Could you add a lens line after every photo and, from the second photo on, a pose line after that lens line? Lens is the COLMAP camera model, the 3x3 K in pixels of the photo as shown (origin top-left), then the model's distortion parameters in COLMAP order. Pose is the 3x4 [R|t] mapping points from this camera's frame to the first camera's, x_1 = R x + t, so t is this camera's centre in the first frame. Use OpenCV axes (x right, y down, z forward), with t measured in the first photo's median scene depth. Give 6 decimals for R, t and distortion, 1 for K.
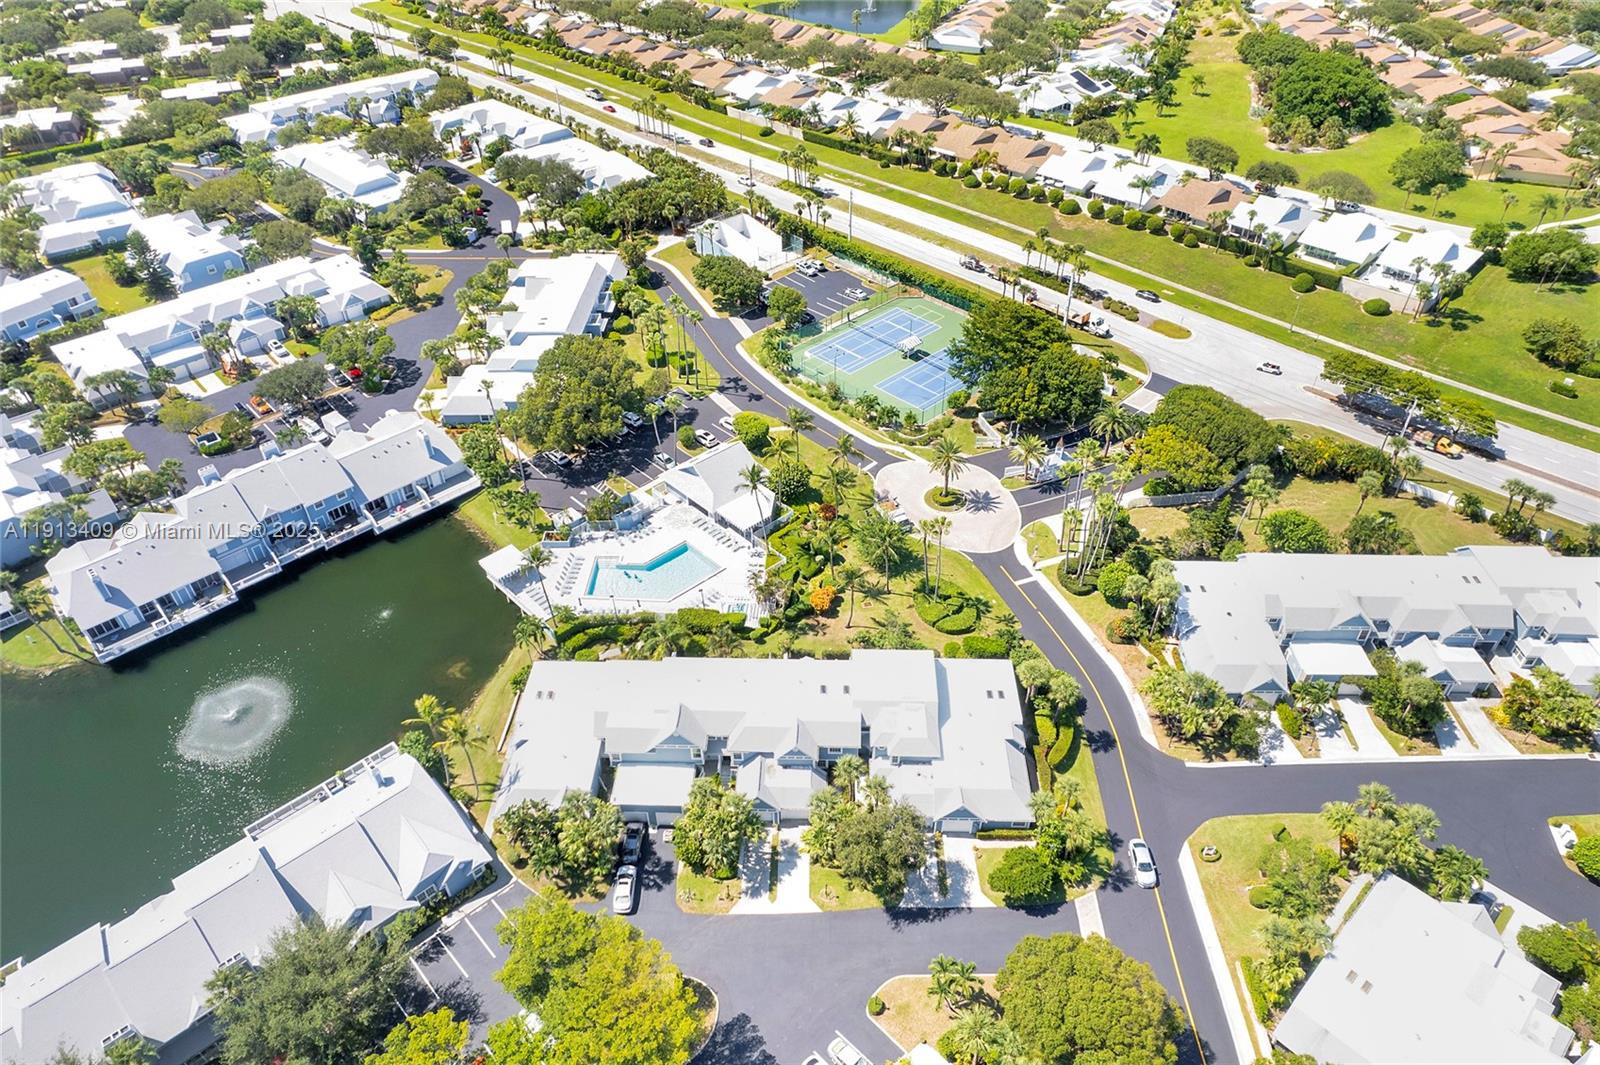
lens RADIAL K [[1059.0, 0, 802.3], [0, 1059.0, 531.9], [0, 0, 1]] dist [-0.019875, 0.005982]
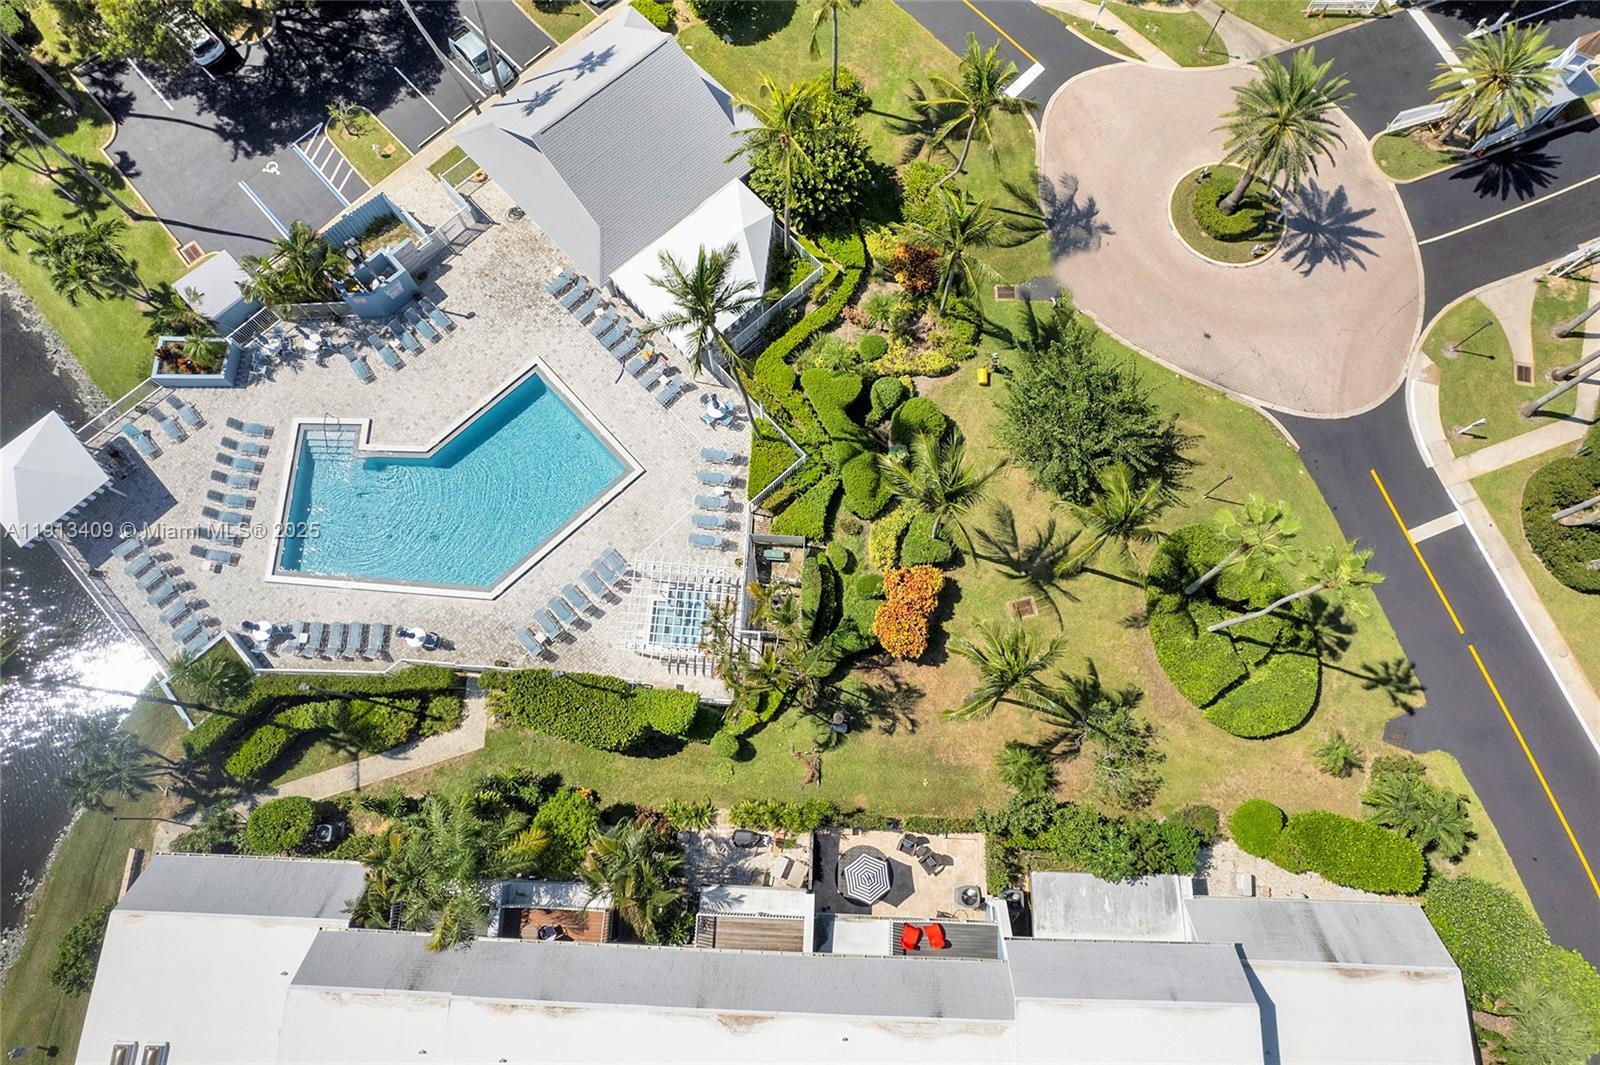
lens RADIAL K [[1059.0, 0, 798.8], [0, 1059.0, 534.3], [0, 0, 1]] dist [-0.019875, 0.005982]
pose [[0.999952, 0.008127, 0.005408, -0.019689], [-0.009757, 0.814703, 0.579797, -0.162467], [0.000306, -0.579822, 0.814743, 0.663533]]
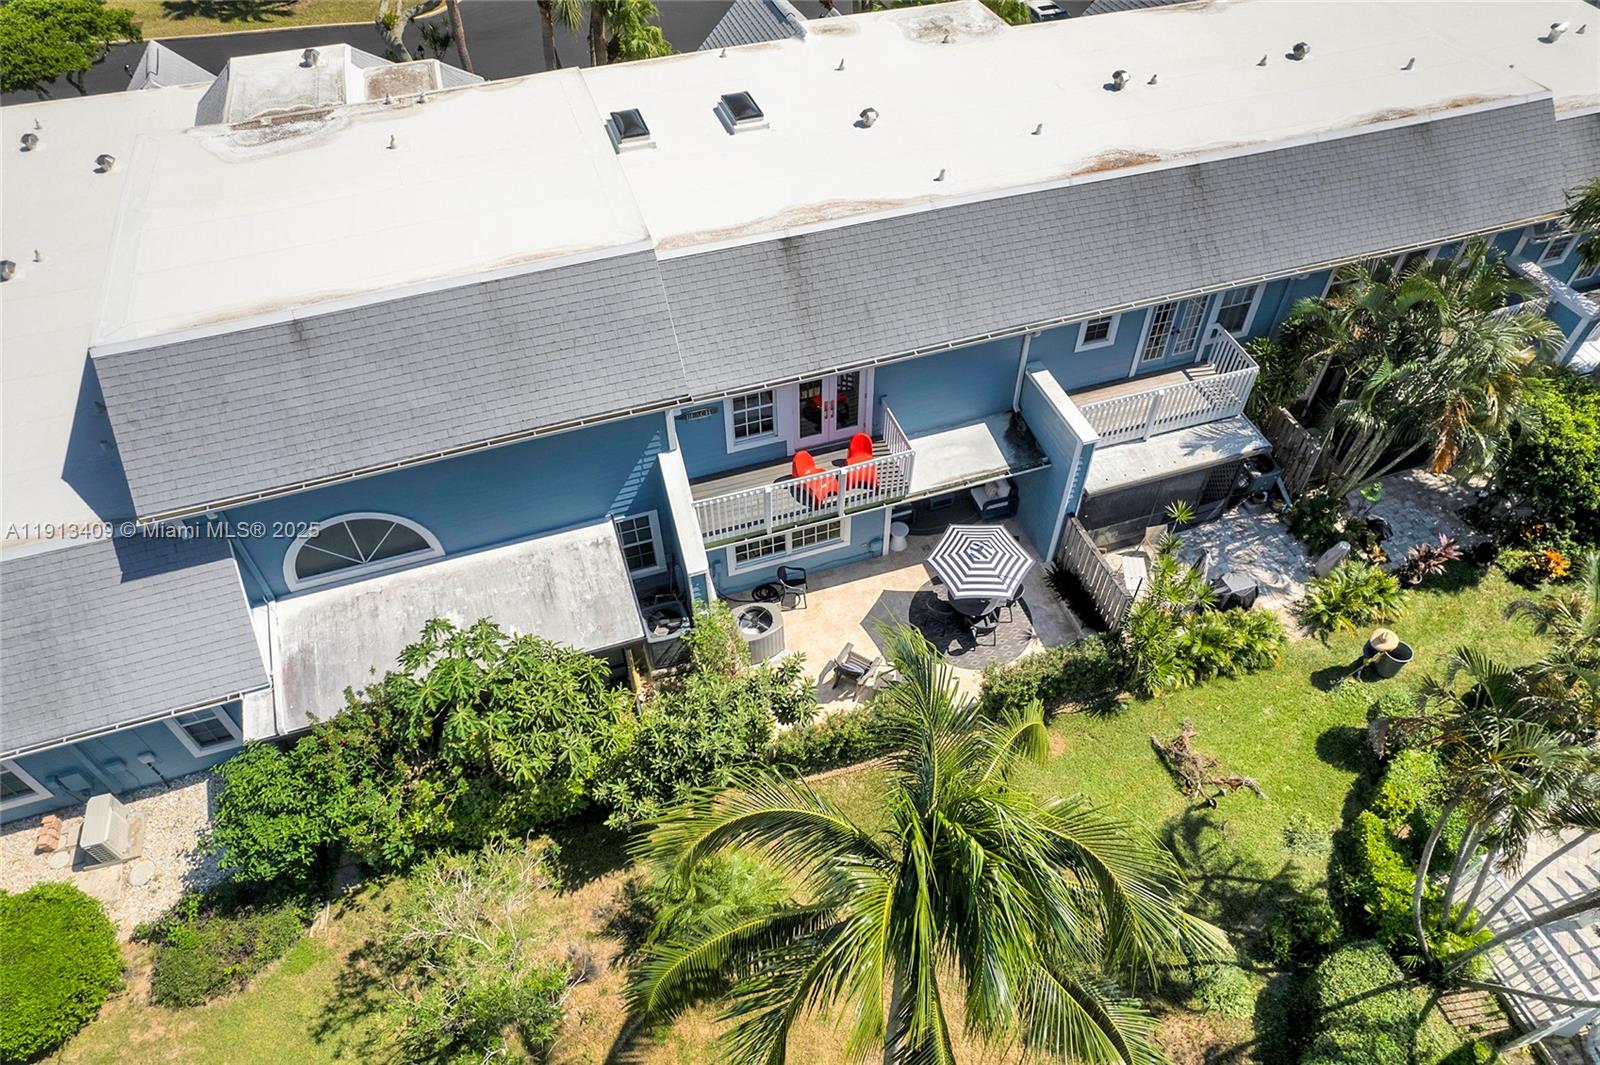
lens RADIAL K [[1059.0, 0, 804.7], [0, 1059.0, 535.3], [0, 0, 1]] dist [-0.019875, 0.005982]
pose [[-0.936890, 0.270027, -0.222089, 0.058143], [-0.206773, 0.084279, 0.974752, -0.034382], [0.281927, 0.959157, -0.023125, 0.855347]]
